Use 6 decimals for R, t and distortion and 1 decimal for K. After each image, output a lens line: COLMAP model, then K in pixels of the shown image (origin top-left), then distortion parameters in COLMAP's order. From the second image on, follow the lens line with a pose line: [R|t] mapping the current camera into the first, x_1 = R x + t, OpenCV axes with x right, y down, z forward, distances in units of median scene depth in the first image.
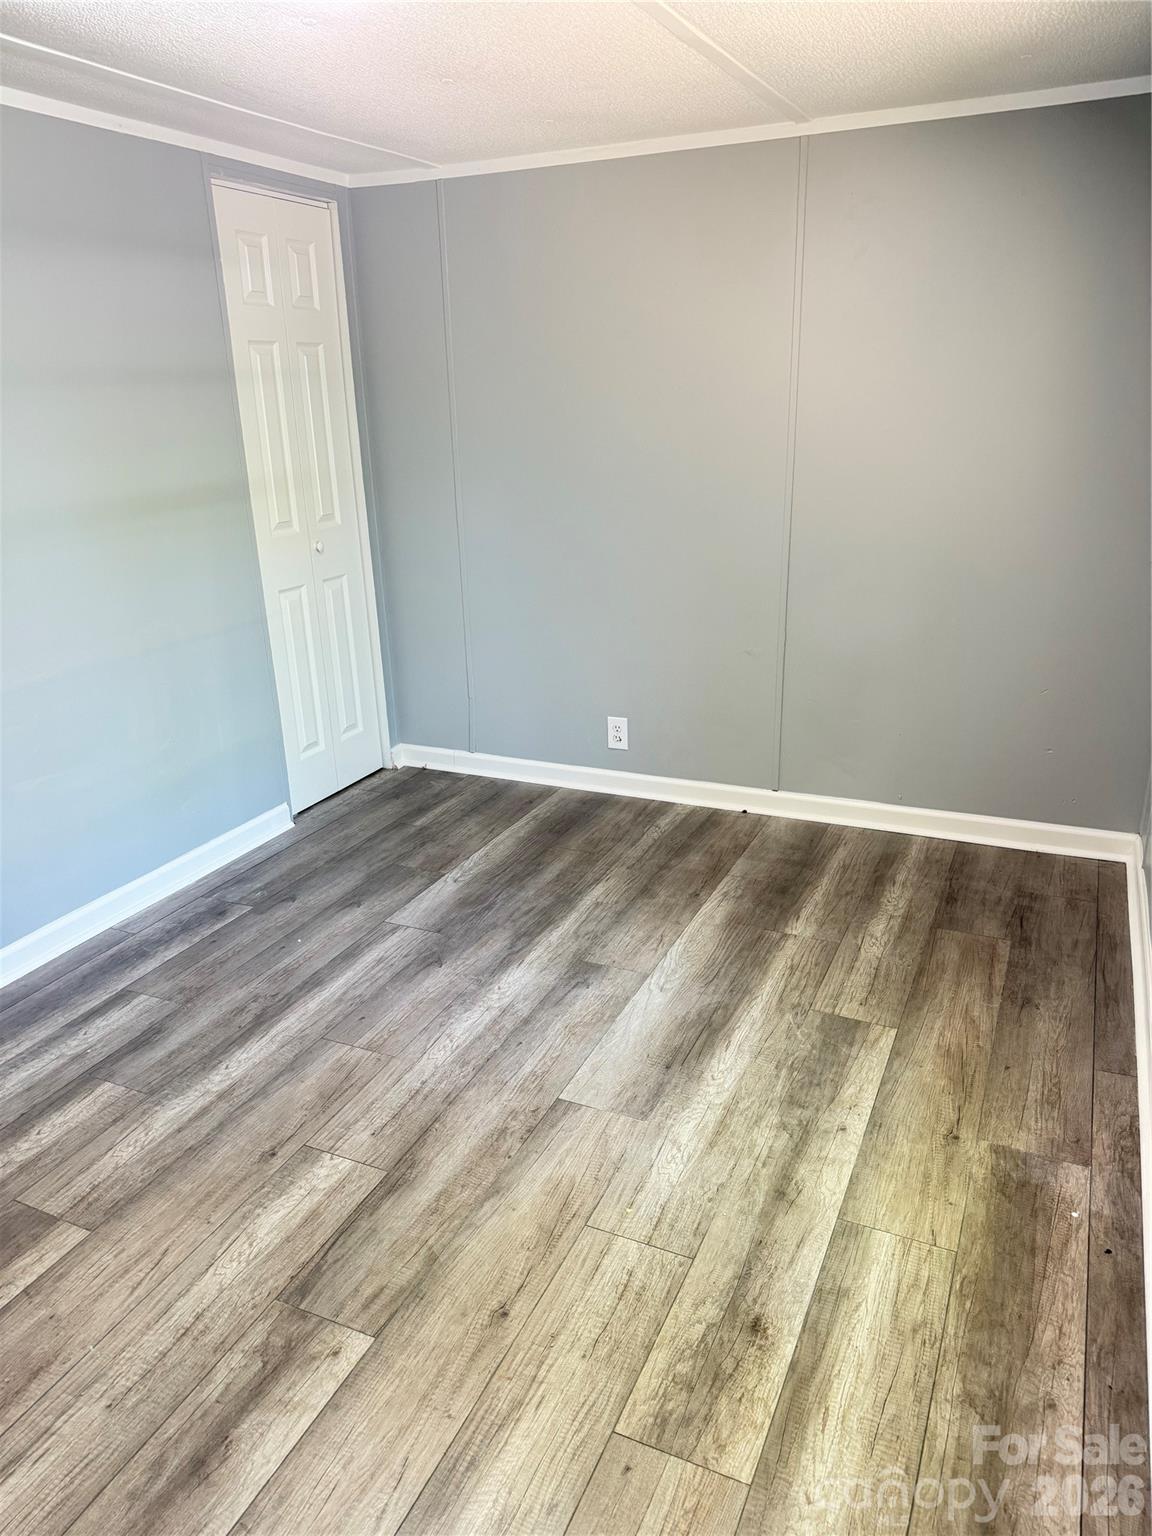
lens RADIAL K [[1088.9, 0, 580.9], [0, 1088.9, 752.9], [0, 0, 1]] dist [0.088557, -0.115462]
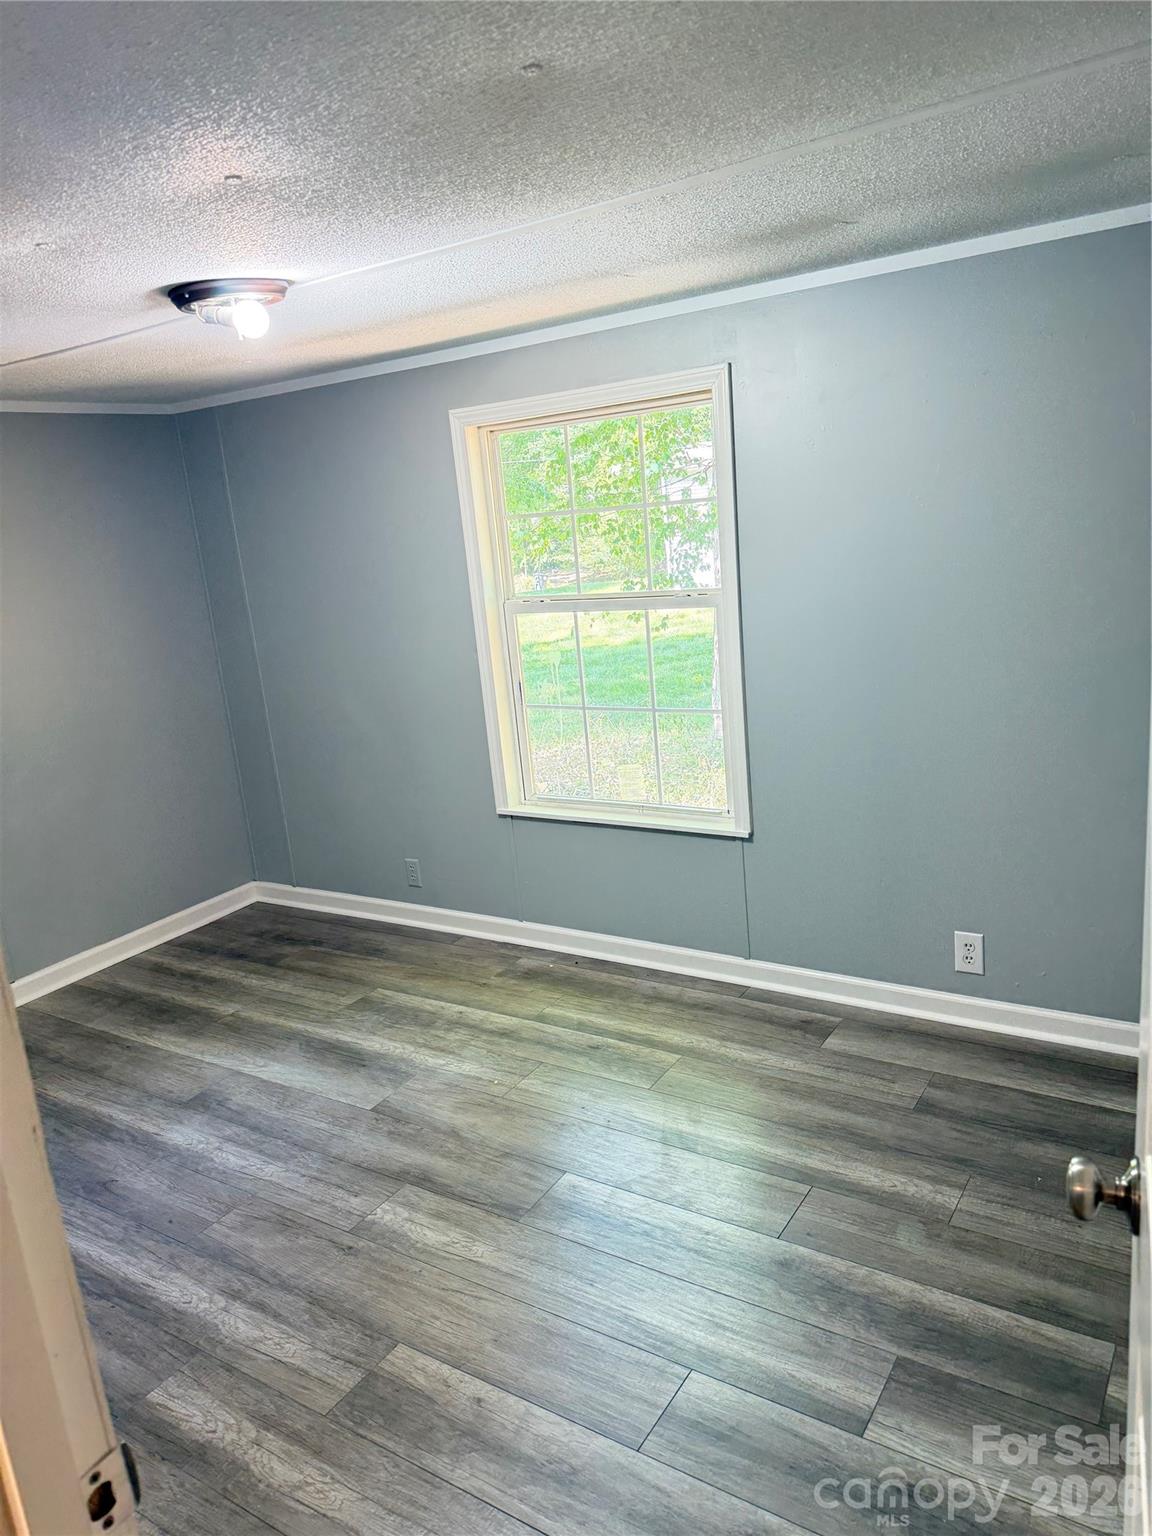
lens RADIAL K [[1088.9, 0, 578.7], [0, 1088.9, 773.3], [0, 0, 1]] dist [0.088557, -0.115462]
pose [[0.134347, -0.216806, 0.966926, -1.100919], [0.395514, 0.906411, 0.148283, -0.135986], [-0.908581, 0.362511, 0.207523, 0.334866]]
